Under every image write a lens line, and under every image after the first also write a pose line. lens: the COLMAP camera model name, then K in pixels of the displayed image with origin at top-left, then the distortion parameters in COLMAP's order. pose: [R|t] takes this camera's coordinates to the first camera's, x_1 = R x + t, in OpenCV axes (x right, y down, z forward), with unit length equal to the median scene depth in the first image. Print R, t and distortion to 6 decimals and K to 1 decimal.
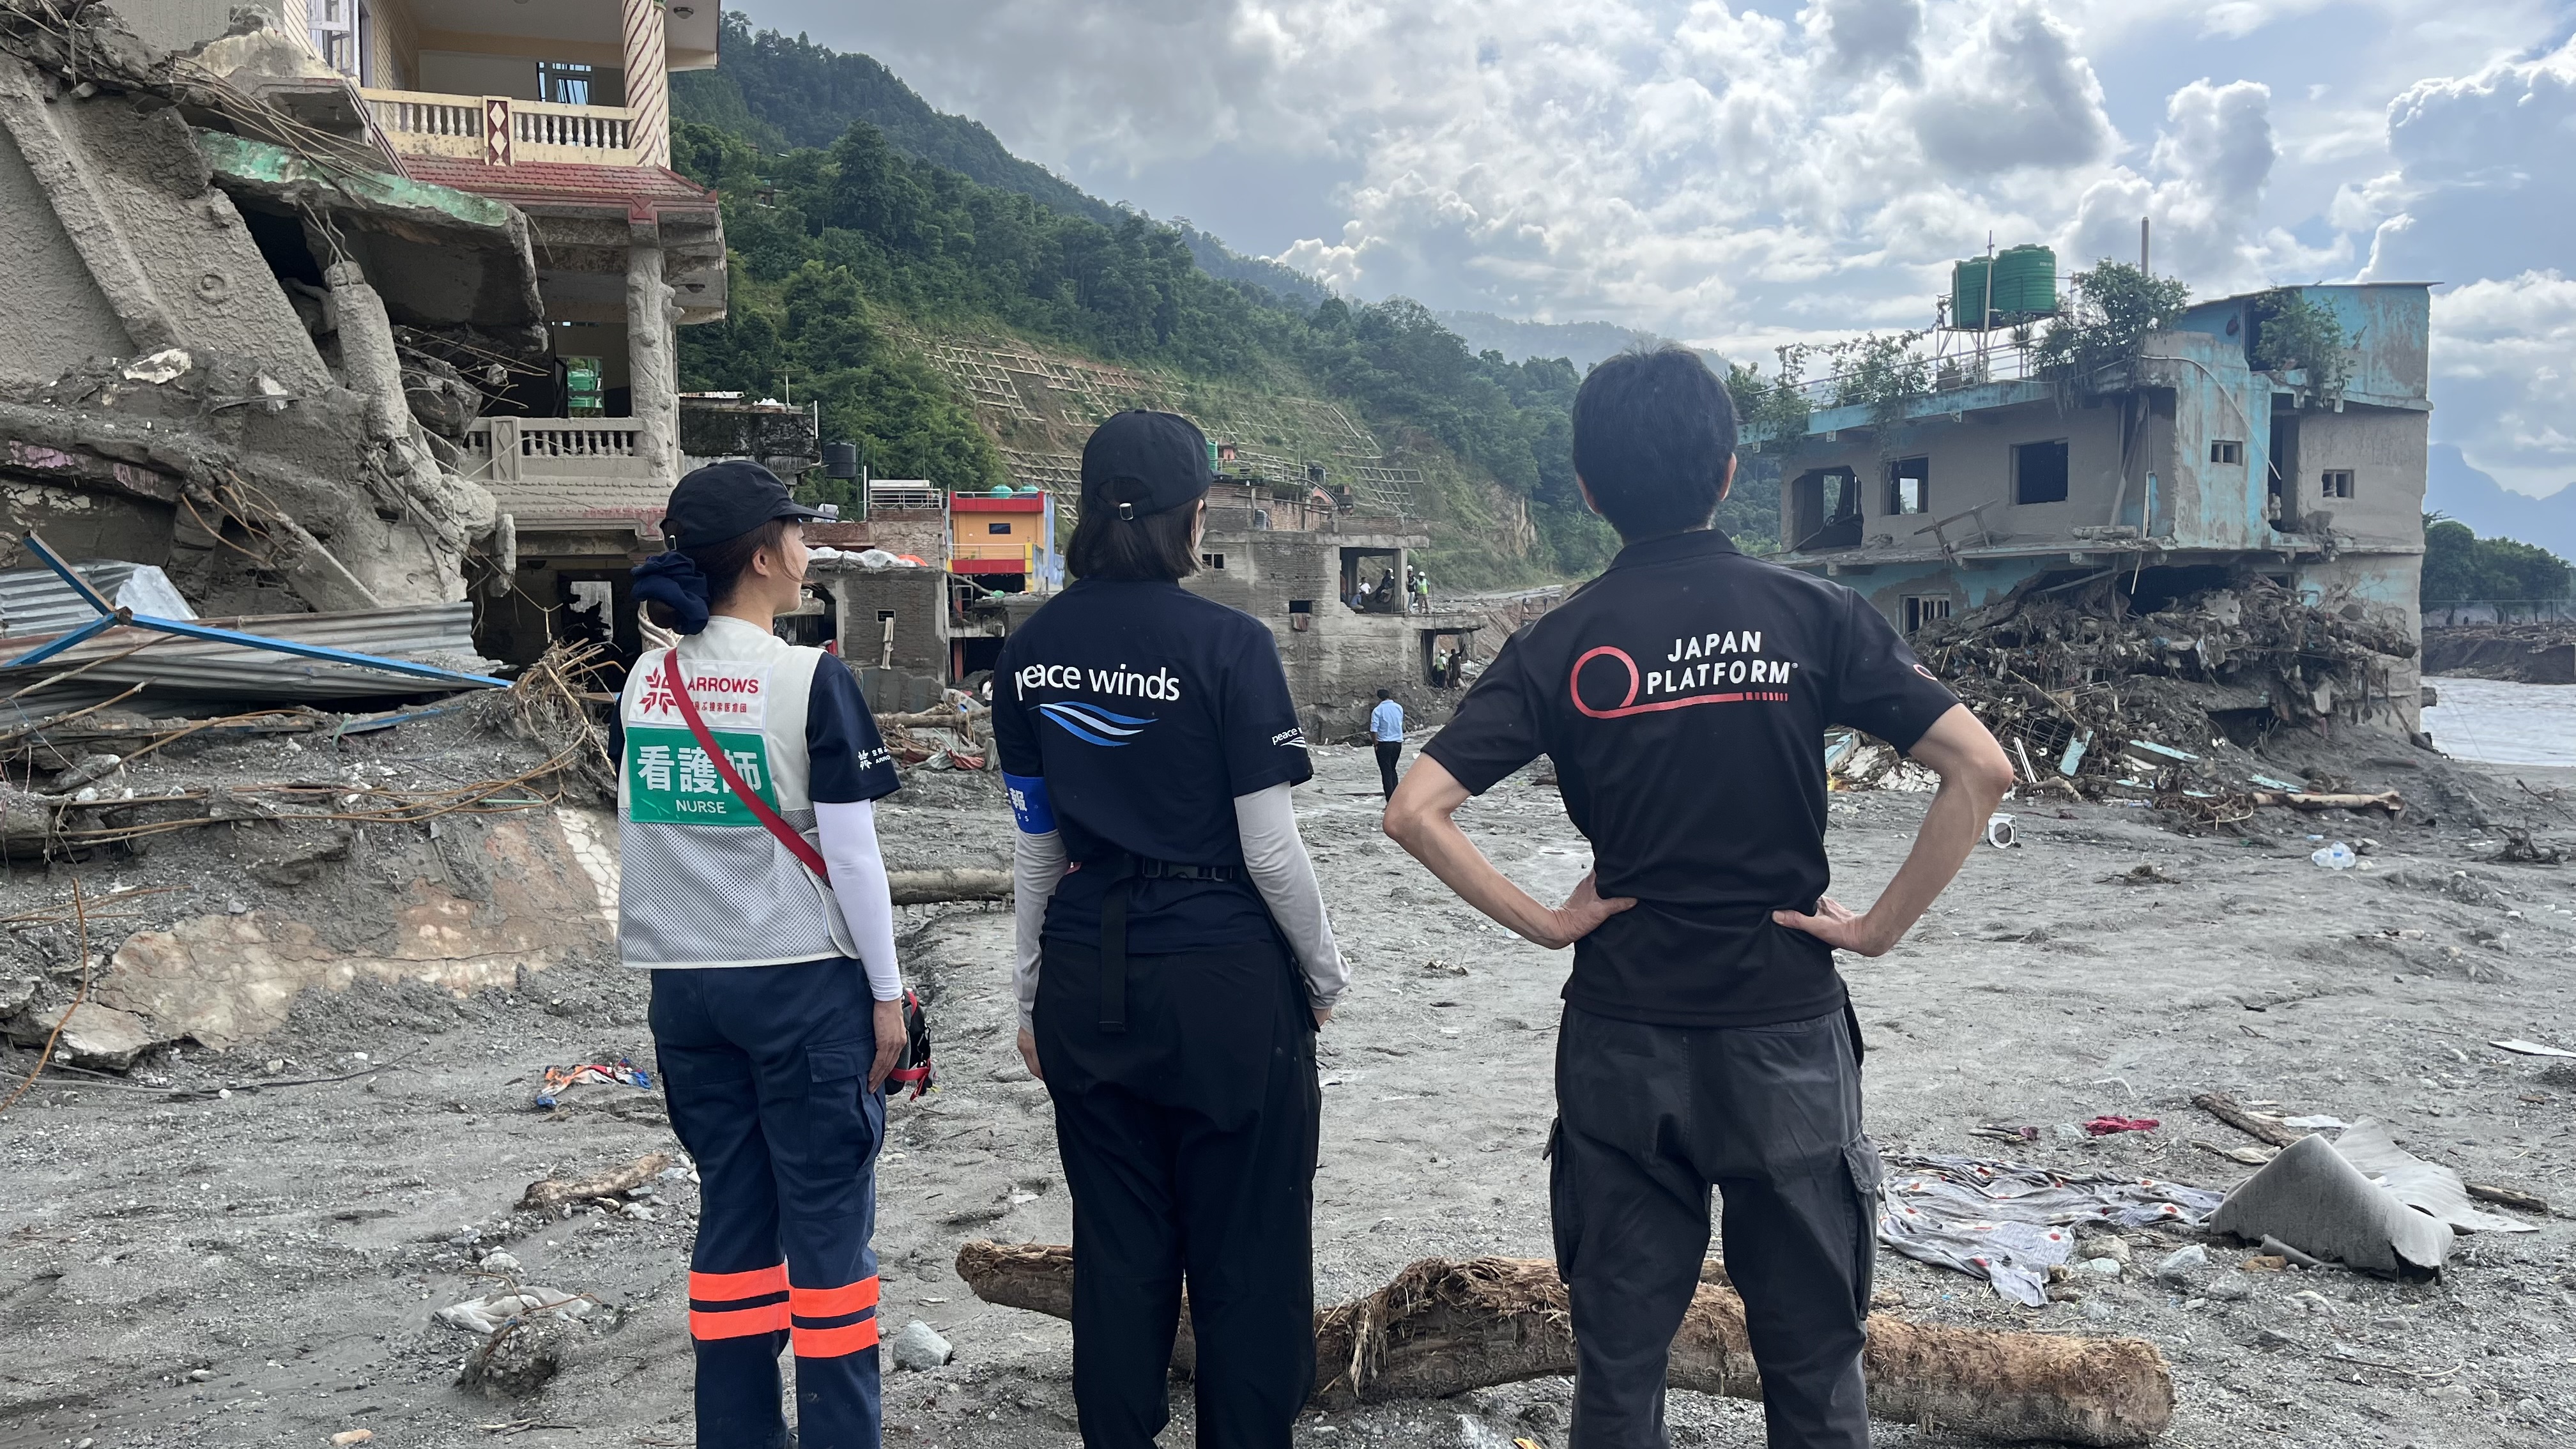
lens RADIAL K [[1935.0, 0, 1287.6], [0, 1935.0, 727.5], [0, 0, 1]] dist [0.034311, -0.006226]
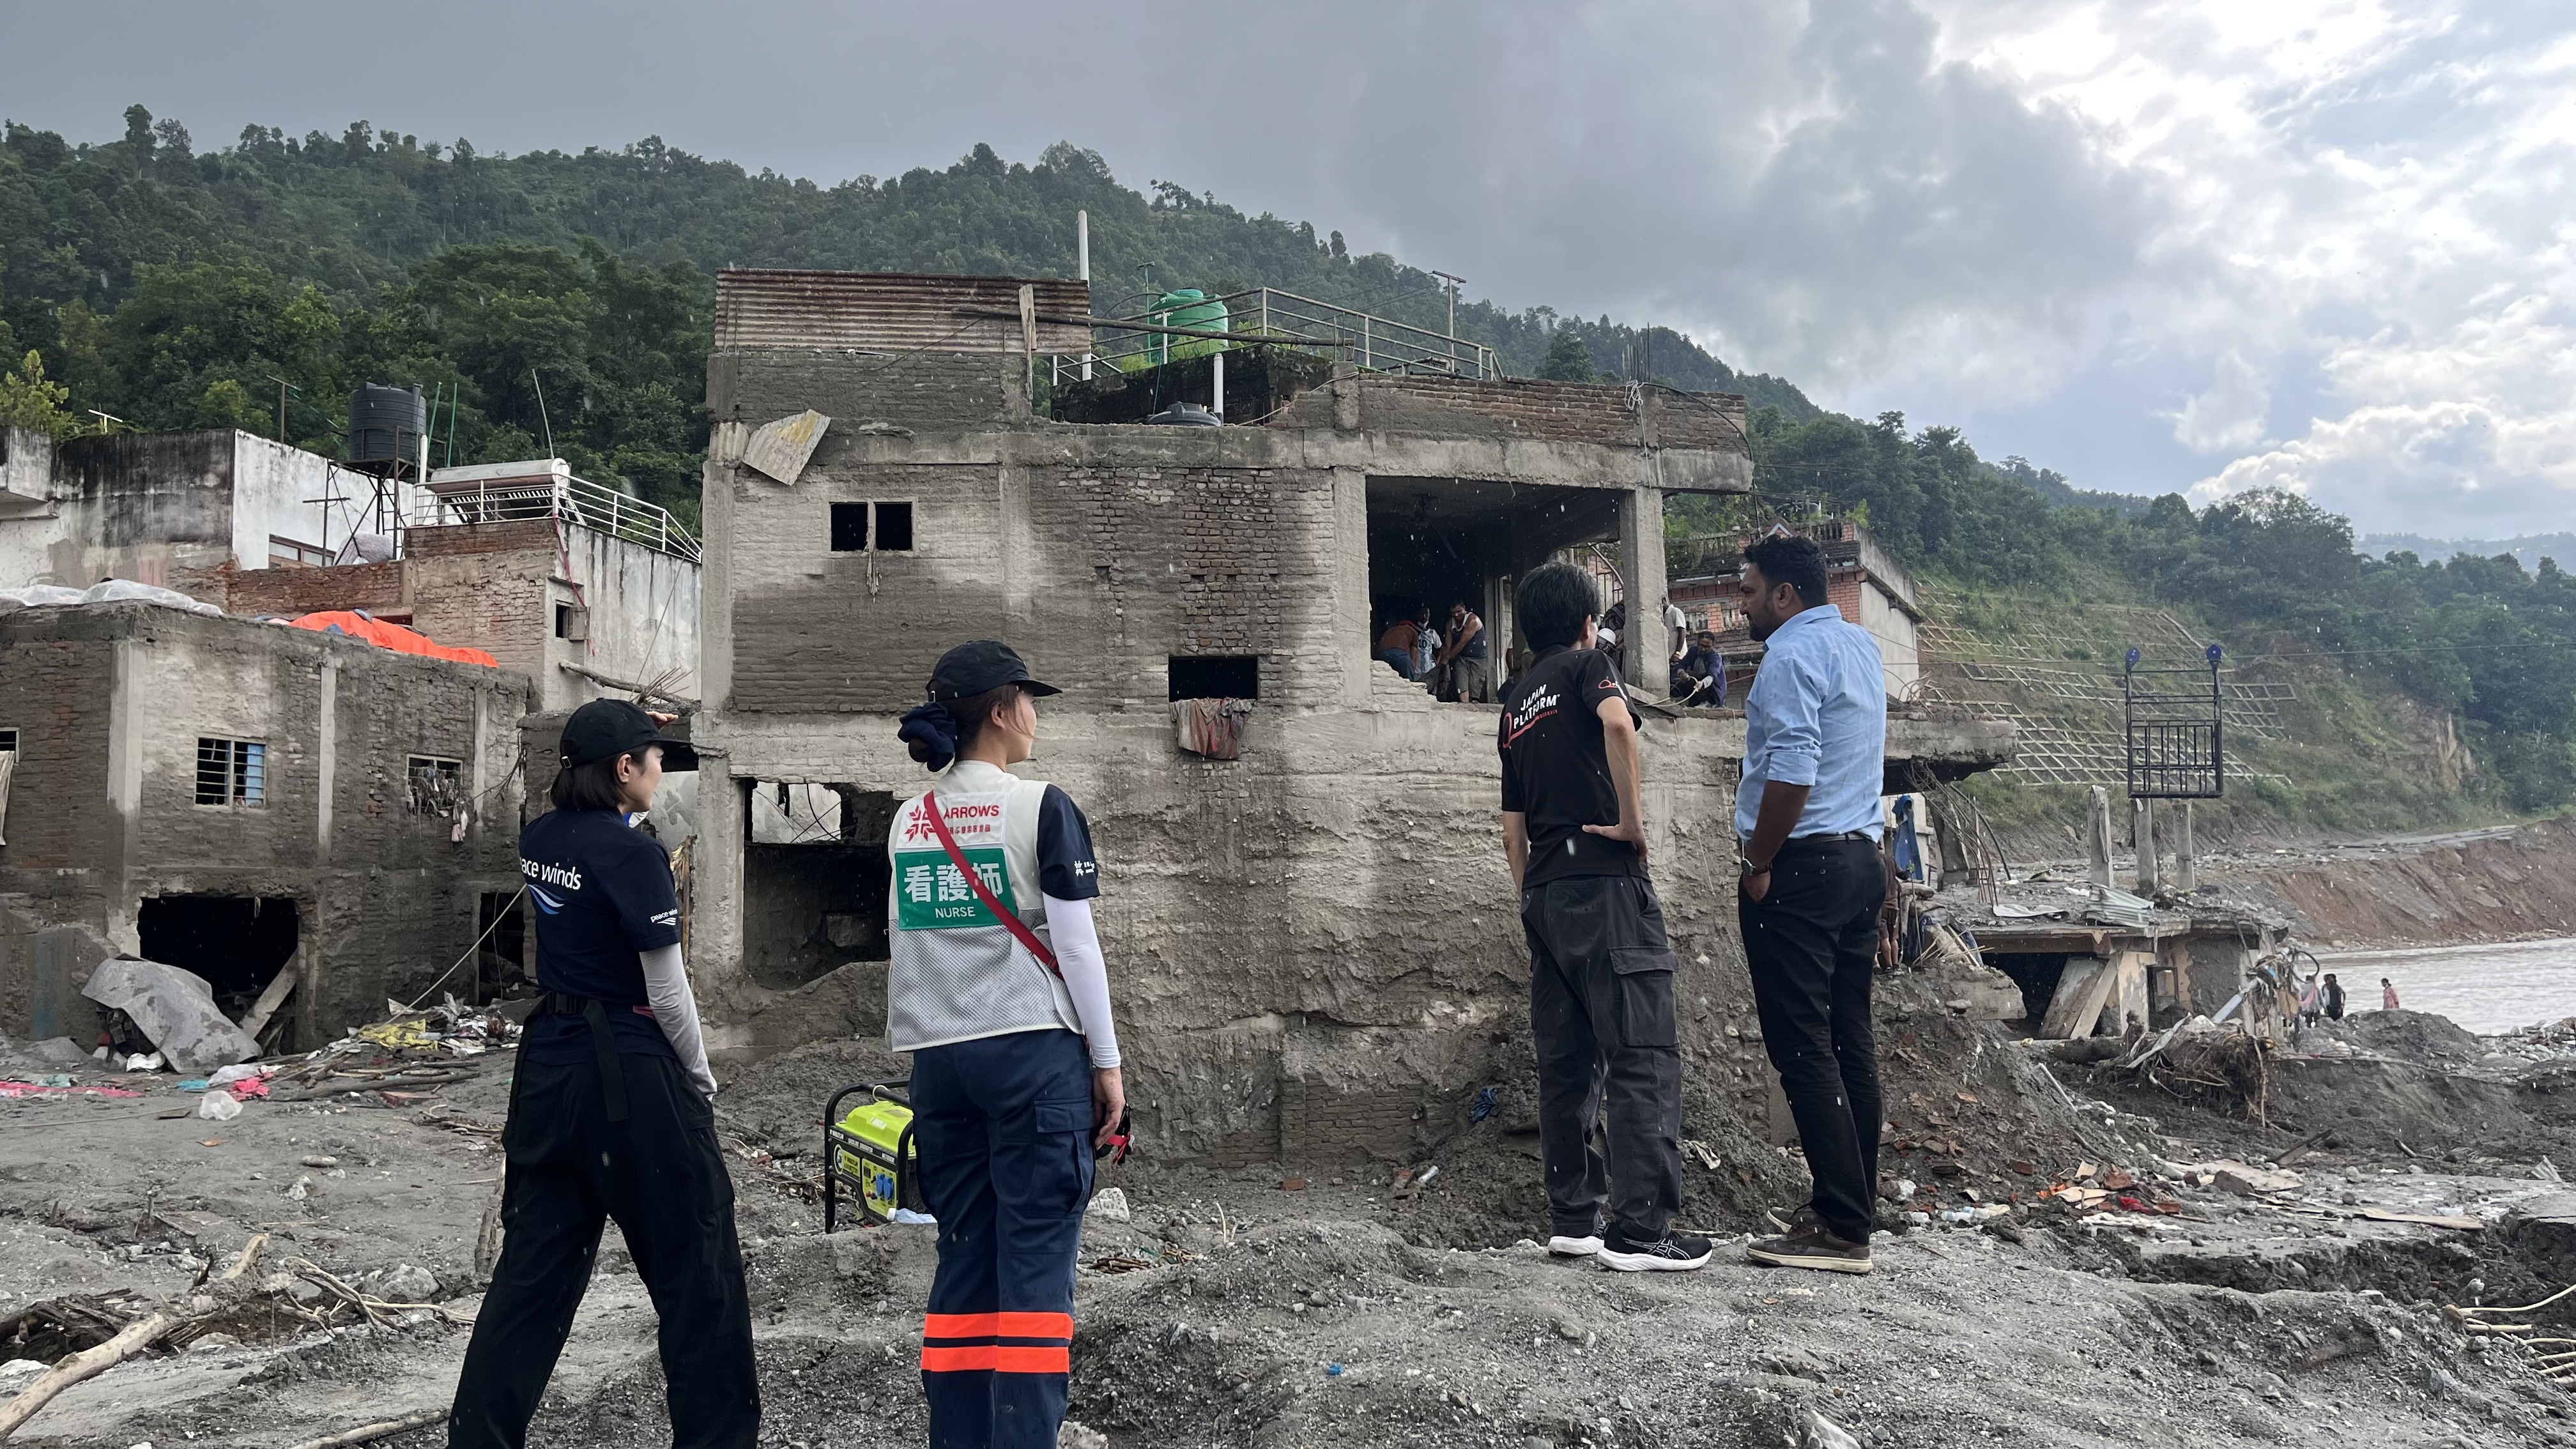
lens RADIAL K [[1935.0, 0, 1286.8], [0, 1935.0, 720.7], [0, 0, 1]] dist [0.034311, -0.006226]
pose [[0.910423, -0.048744, -0.410798, 0.022914], [-0.010490, 0.989994, -0.140716, -0.002457], [0.413546, 0.132420, 0.900802, 0.124128]]
